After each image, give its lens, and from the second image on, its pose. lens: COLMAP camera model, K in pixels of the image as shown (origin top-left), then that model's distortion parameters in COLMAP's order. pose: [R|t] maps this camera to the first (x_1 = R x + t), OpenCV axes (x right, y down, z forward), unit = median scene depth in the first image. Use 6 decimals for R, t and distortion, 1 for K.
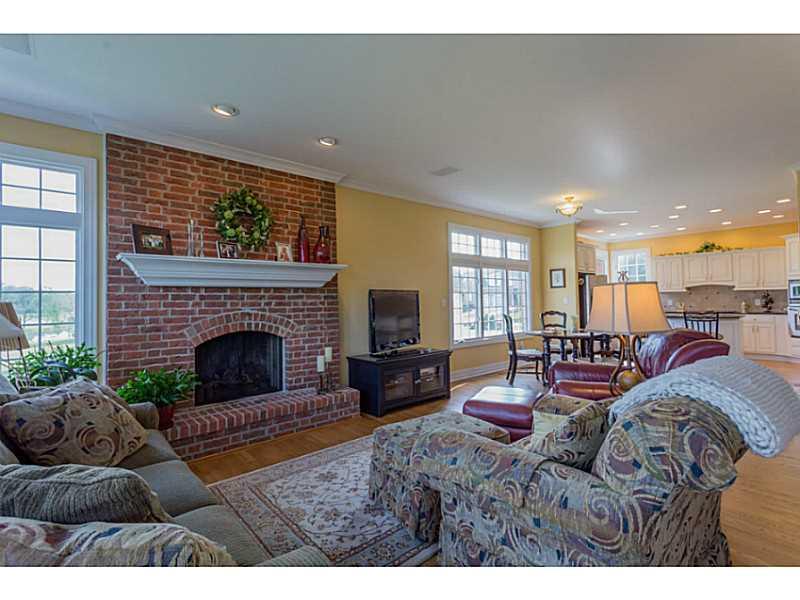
lens RADIAL K [[383.7, 0, 396.4], [0, 383.7, 293.8], [0, 0, 1]] dist [0.000629, 0.000066]
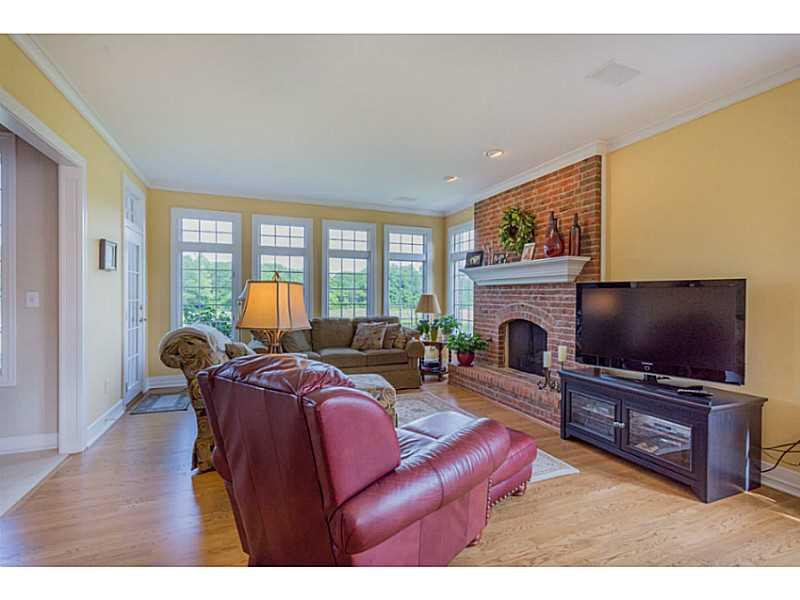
lens RADIAL K [[383.7, 0, 397.3], [0, 383.7, 300.1], [0, 0, 1]] dist [0.000629, 0.000066]
pose [[-0.334757, 0.028027, -0.941887, 0.836613], [0.018553, 0.999560, 0.023149, -0.001924], [0.942122, -0.009725, -0.335130, 0.938573]]
